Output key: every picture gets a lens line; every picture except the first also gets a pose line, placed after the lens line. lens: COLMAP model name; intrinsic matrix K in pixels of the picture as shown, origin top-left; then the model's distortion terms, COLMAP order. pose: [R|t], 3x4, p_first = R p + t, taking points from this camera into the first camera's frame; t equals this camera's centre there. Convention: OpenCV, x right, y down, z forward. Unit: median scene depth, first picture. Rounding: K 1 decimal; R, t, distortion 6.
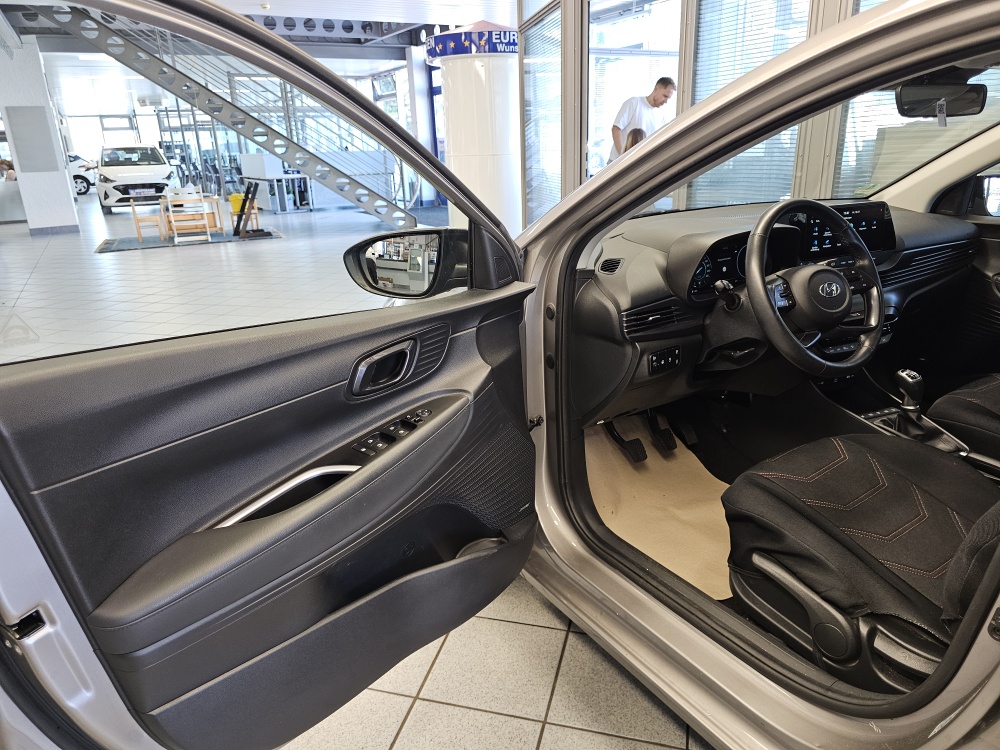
lens RADIAL K [[682.3, 0, 498.3], [0, 682.3, 363.5], [0, 0, 1]] dist [0.060425, -0.066852]
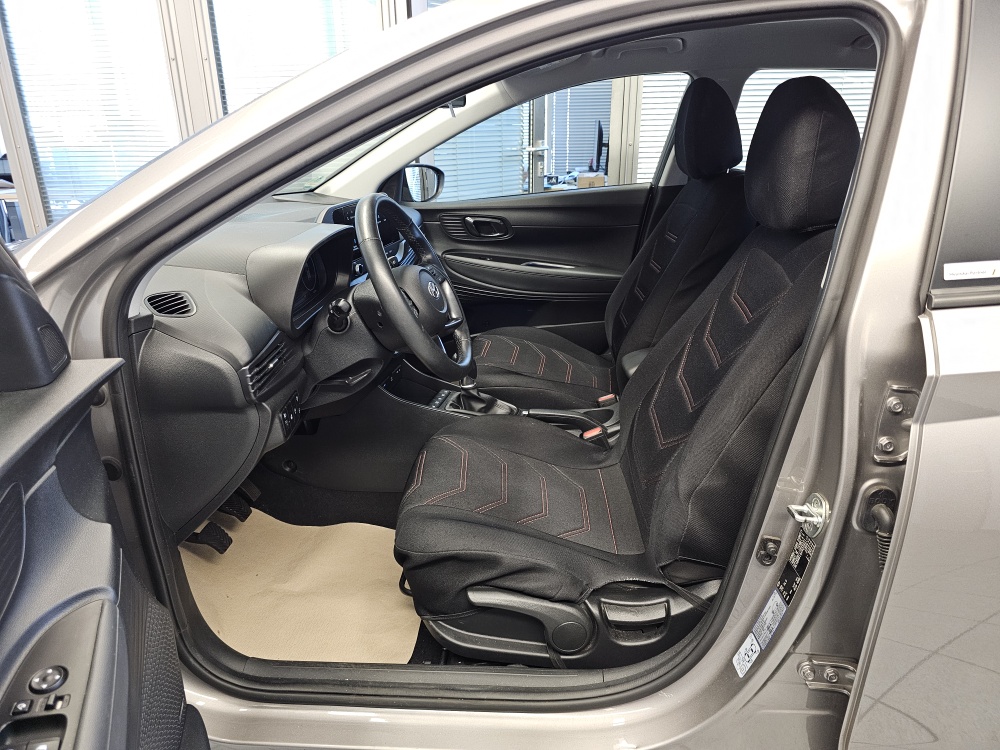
lens RADIAL K [[682.3, 0, 498.3], [0, 682.3, 363.5], [0, 0, 1]] dist [0.060425, -0.066852]
pose [[0.589006, -0.245561, 0.769917, -0.095848], [0.240130, 0.962866, 0.123396, -0.048203], [-0.771628, 0.112199, 0.626100, 0.170709]]
